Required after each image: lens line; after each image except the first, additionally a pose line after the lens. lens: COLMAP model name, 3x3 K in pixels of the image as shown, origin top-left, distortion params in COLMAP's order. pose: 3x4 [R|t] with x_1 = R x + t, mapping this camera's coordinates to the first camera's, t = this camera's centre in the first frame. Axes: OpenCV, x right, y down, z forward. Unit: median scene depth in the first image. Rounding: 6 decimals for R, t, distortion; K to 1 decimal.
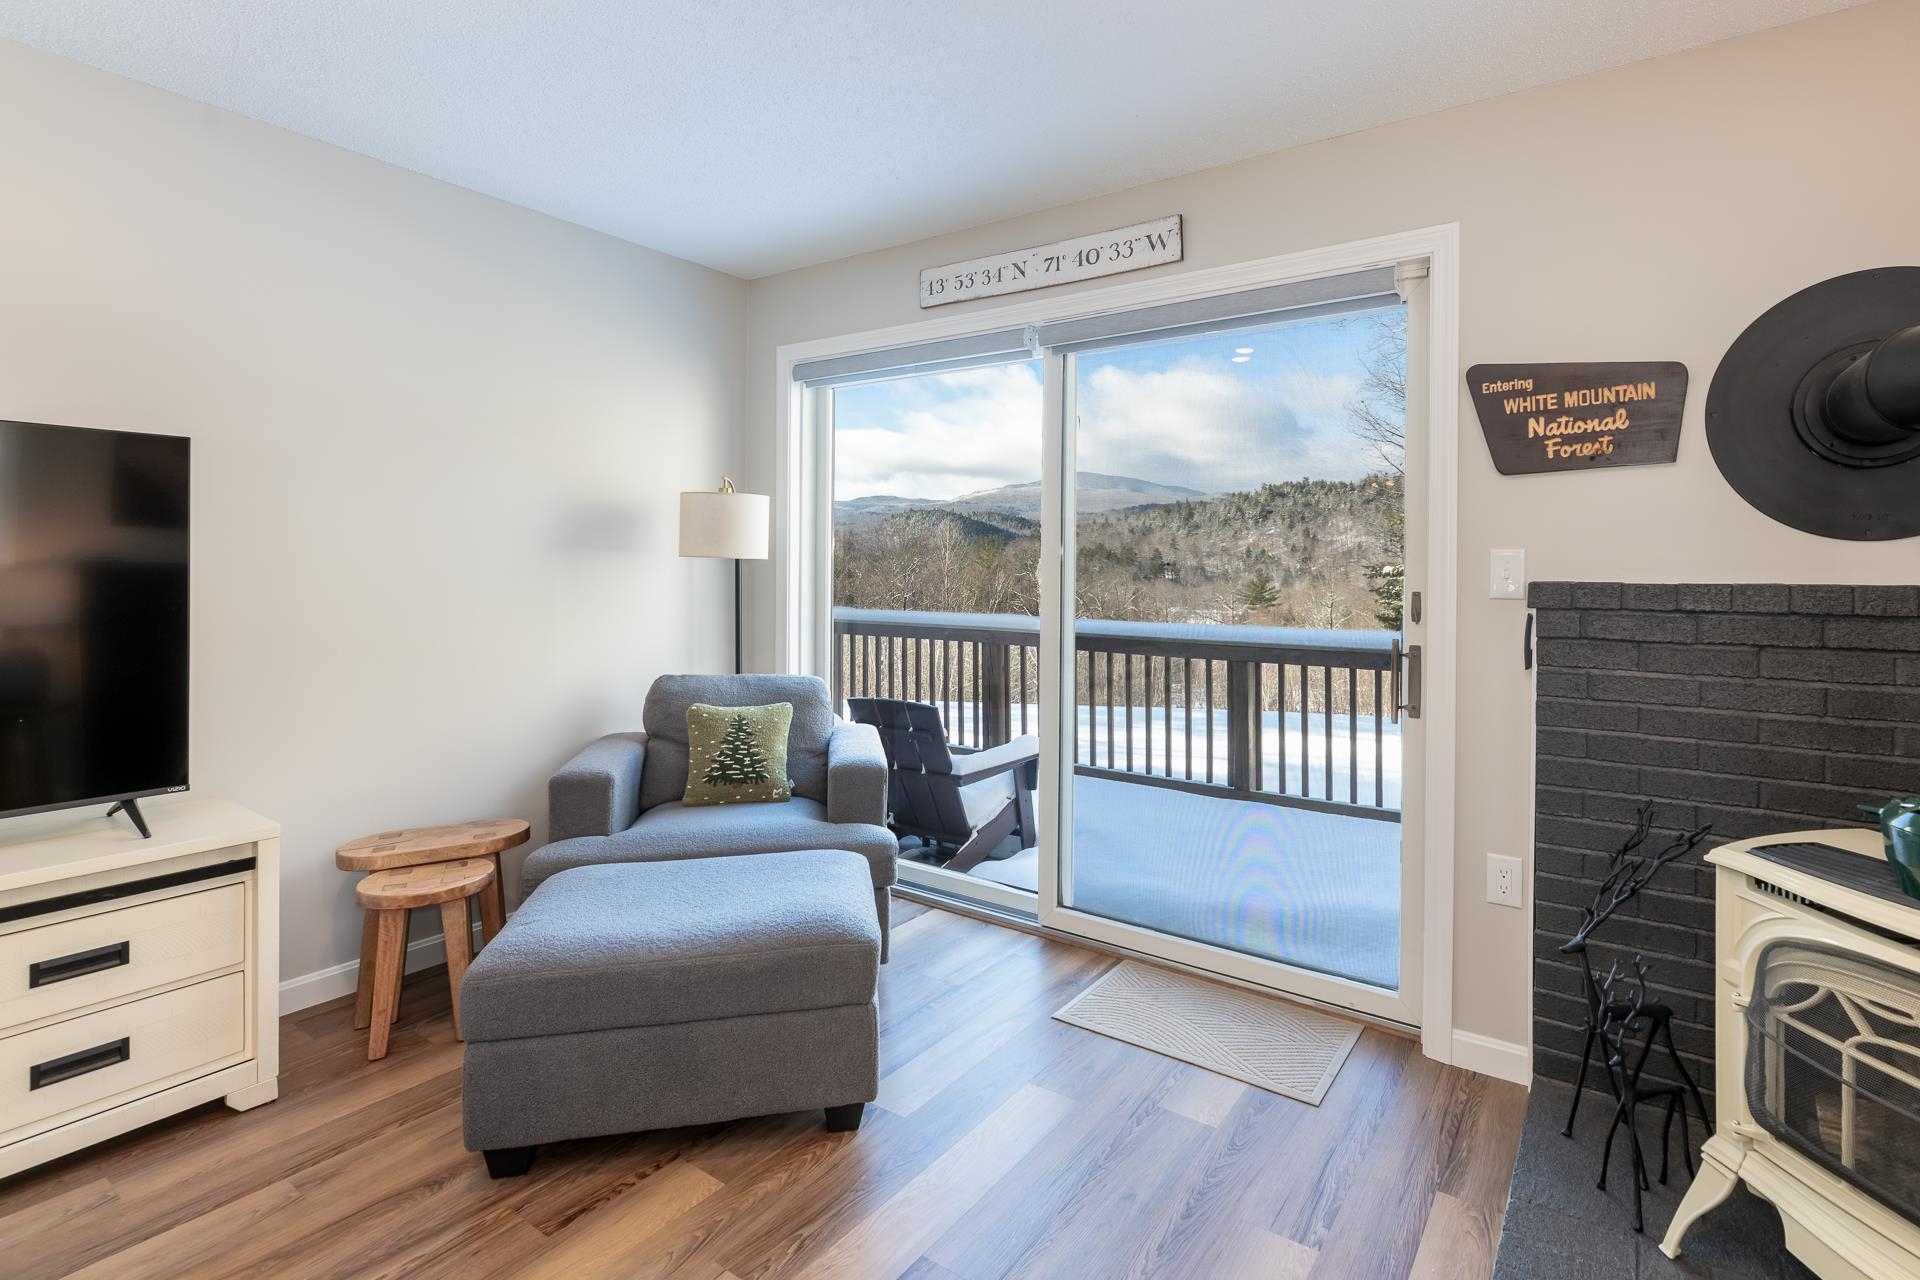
lens RADIAL K [[934.0, 0, 996.7], [0, 934.0, 554.0], [0, 0, 1]] dist [-0.003417, -0.000130]
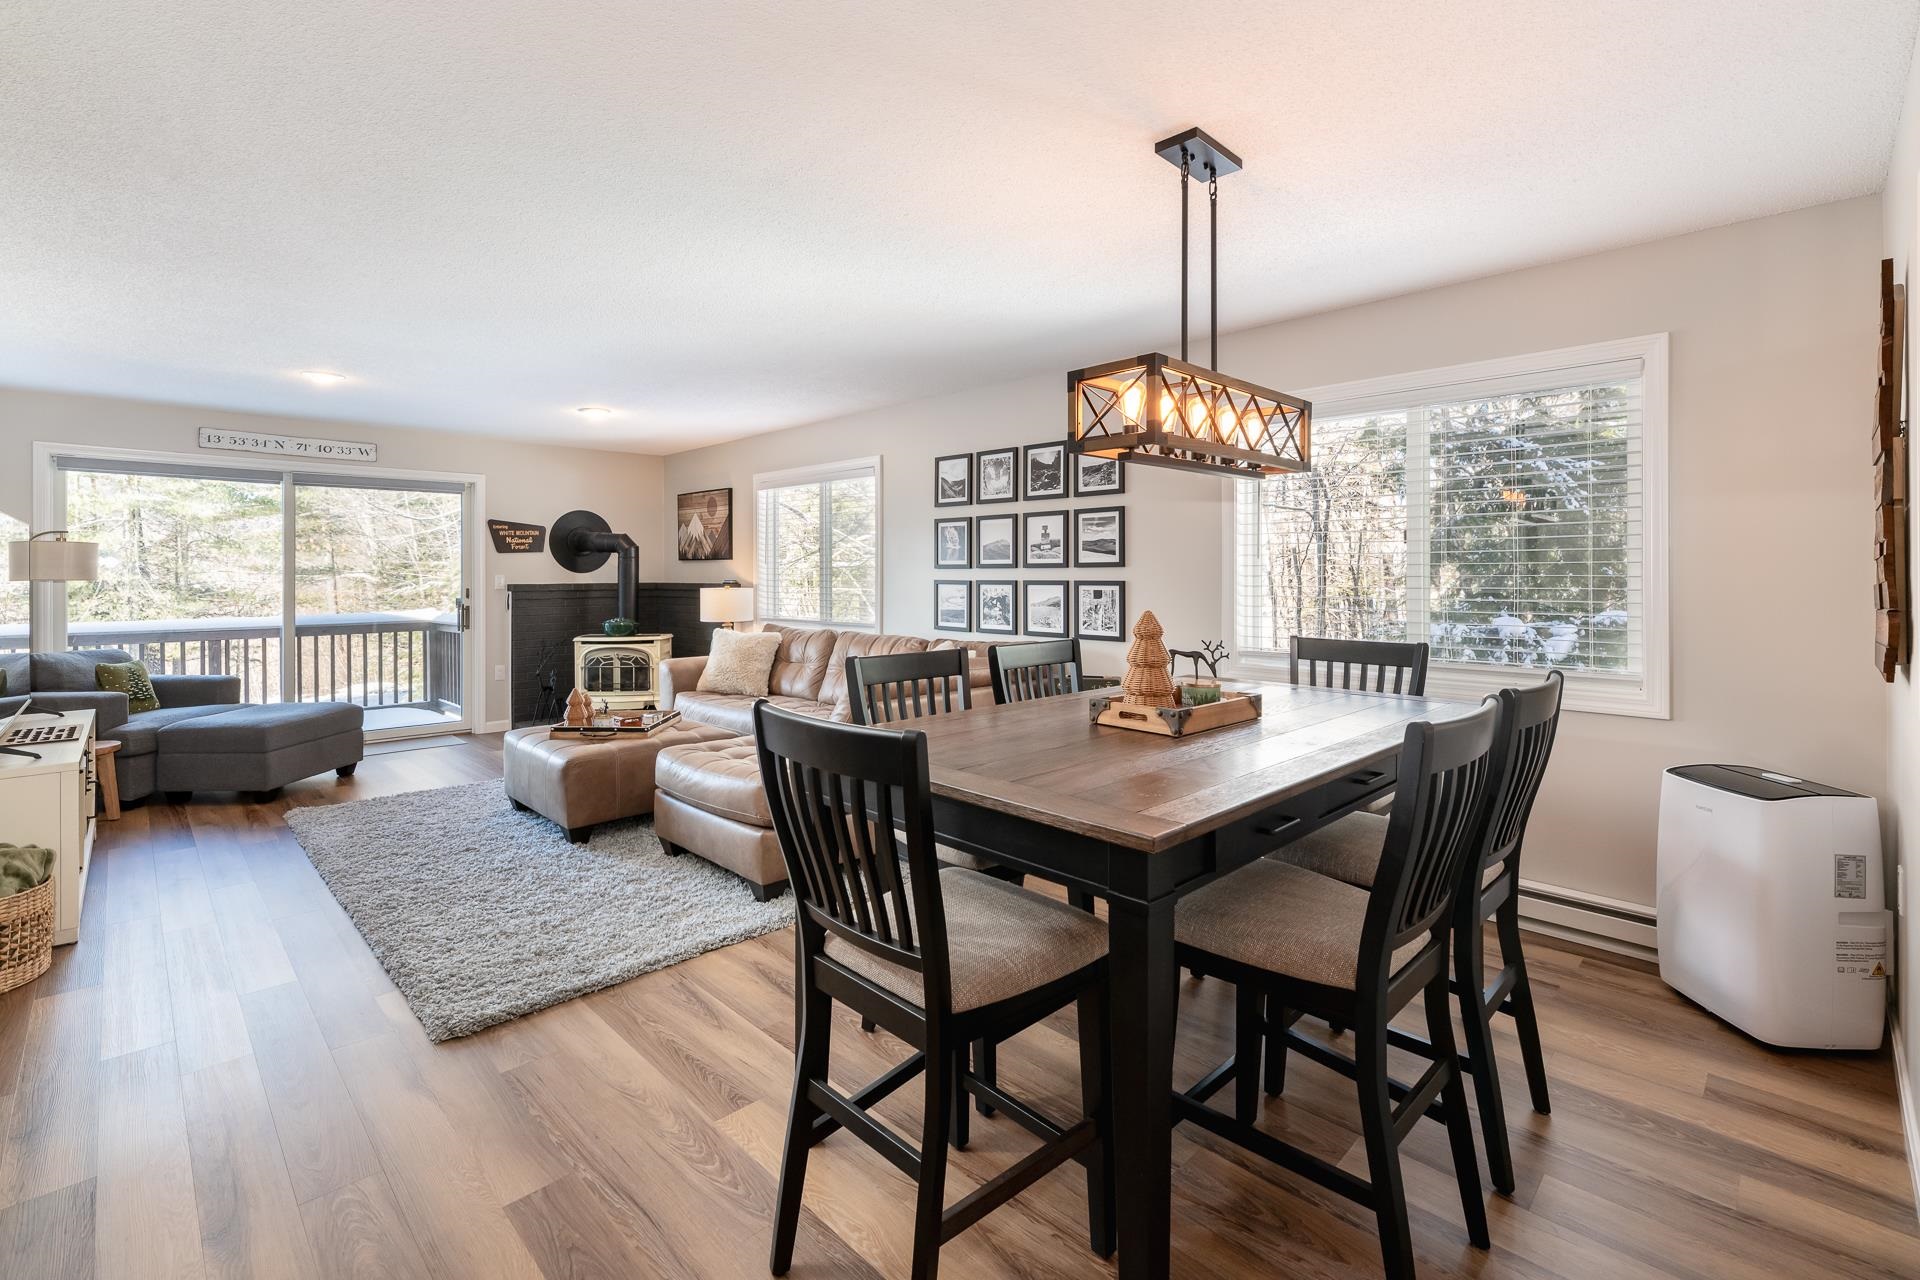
lens RADIAL K [[832.6, 0, 968.6], [0, 832.6, 574.7], [0, 0, 1]] dist [-0.003491, -0.000591]
pose [[0.155807, -0.009612, 0.987741, -2.150012], [-0.006781, 0.999919, 0.010800, -0.049836], [-0.987764, -0.008381, 0.155730, -1.144341]]
